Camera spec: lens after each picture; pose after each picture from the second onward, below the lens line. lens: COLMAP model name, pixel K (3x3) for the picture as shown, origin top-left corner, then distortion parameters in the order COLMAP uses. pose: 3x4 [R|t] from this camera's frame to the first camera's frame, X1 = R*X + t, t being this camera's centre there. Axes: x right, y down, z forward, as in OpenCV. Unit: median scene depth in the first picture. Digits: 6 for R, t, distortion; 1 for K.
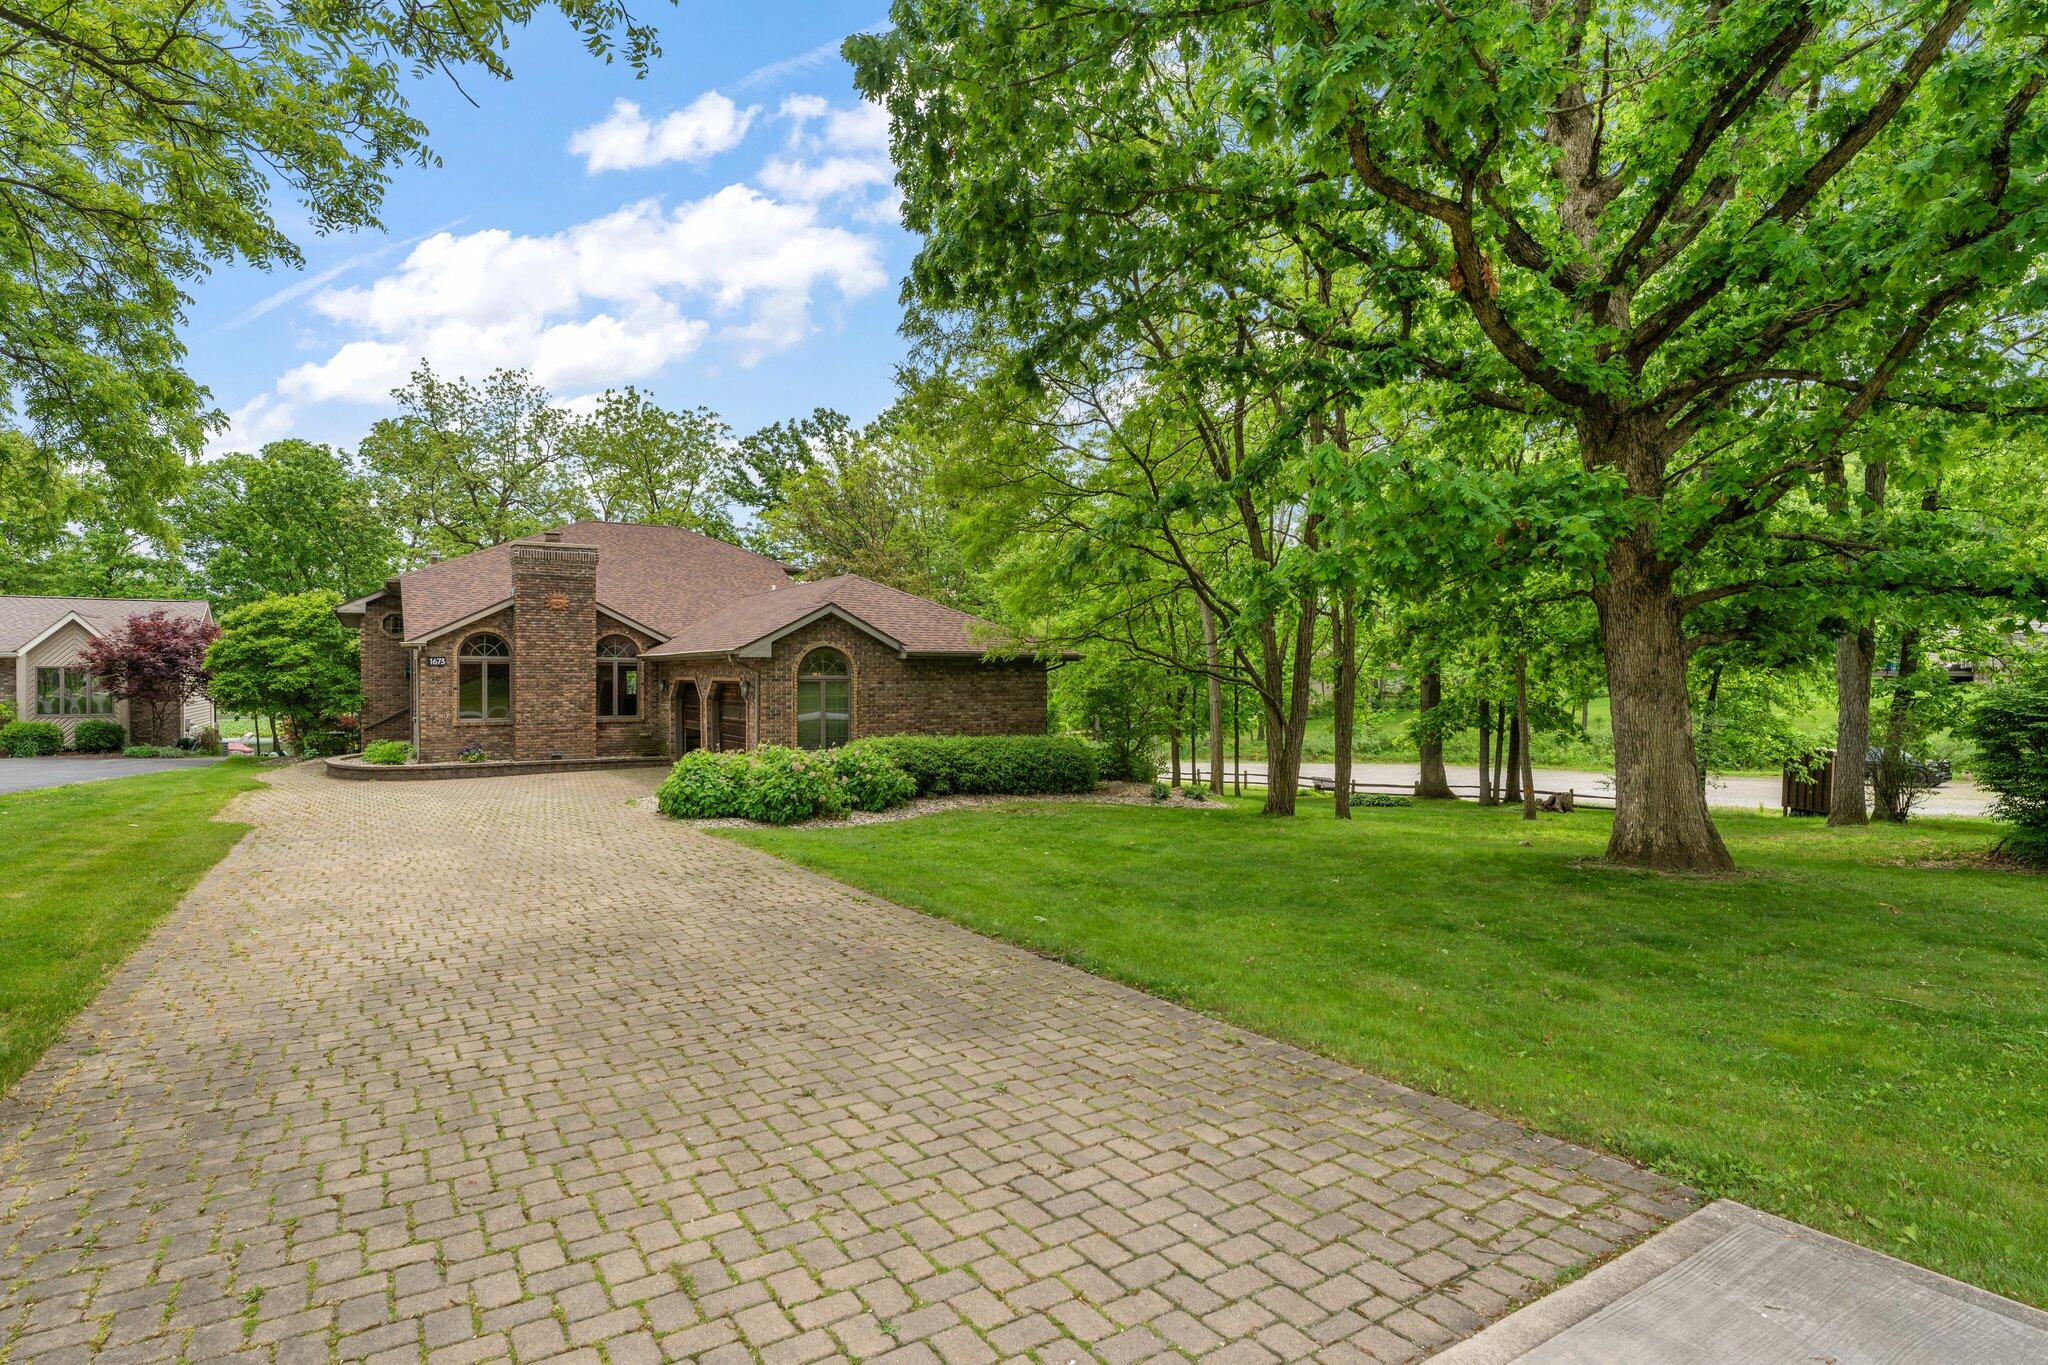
lens RADIAL K [[1075.4, 0, 1031.3], [0, 1075.4, 681.8], [0, 0, 1]] dist [0.004489, 0.000667]
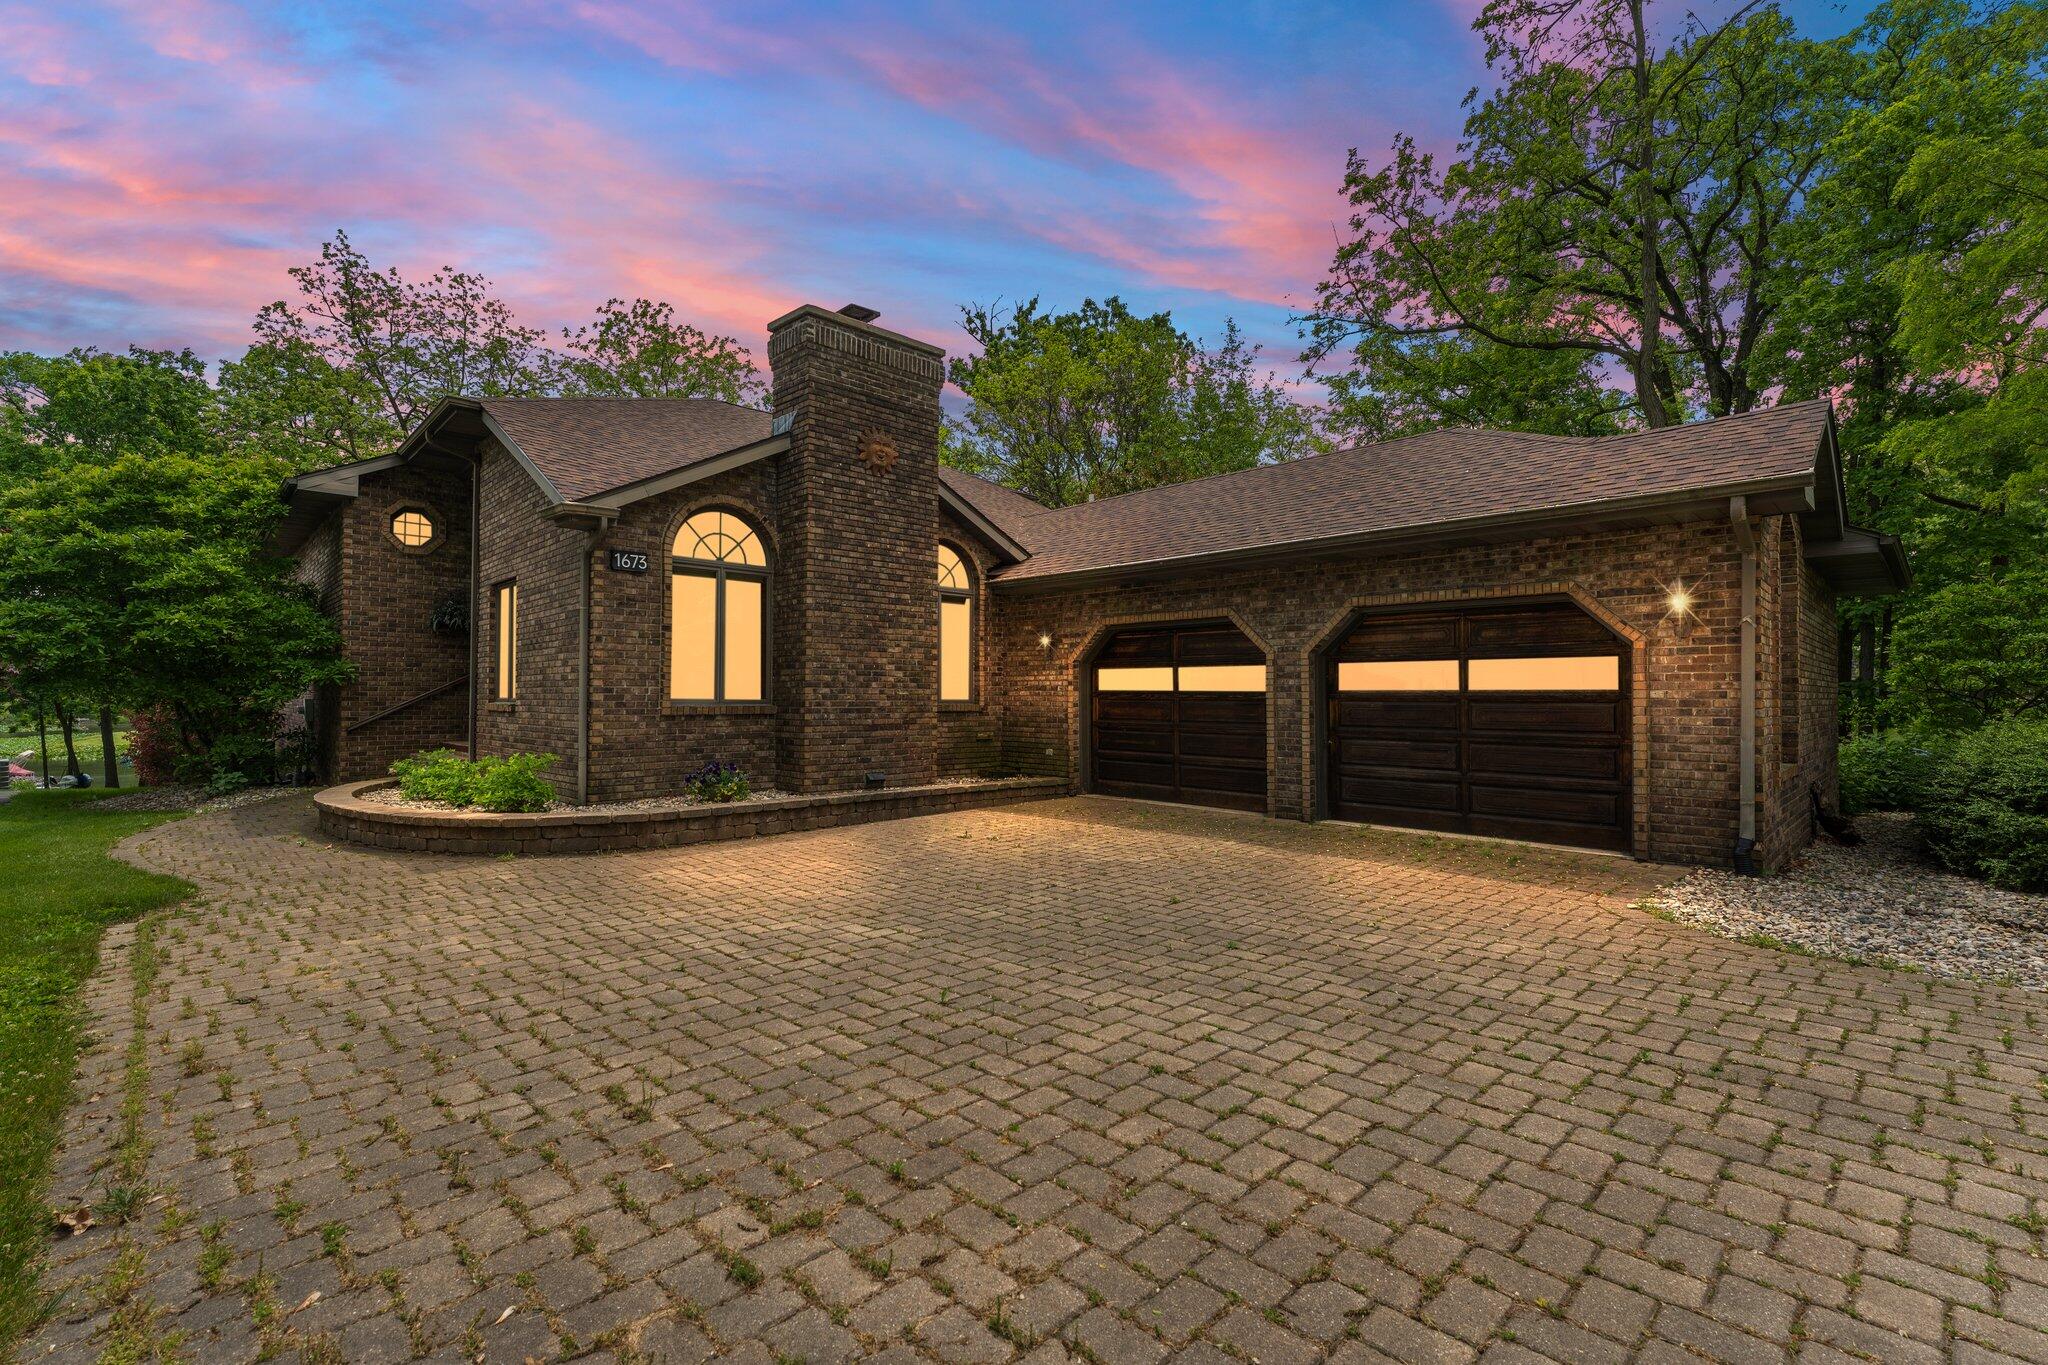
lens RADIAL K [[861.4, 0, 1014.4], [0, 861.4, 689.8], [0, 0, 1]] dist [-0.006485, 0.001033]
pose [[0.973987, 0.001198, 0.226602, -0.424857], [0.000737, 0.999964, -0.008456, 0.030312], [-0.226604, 0.008403, 0.973951, 0.561546]]
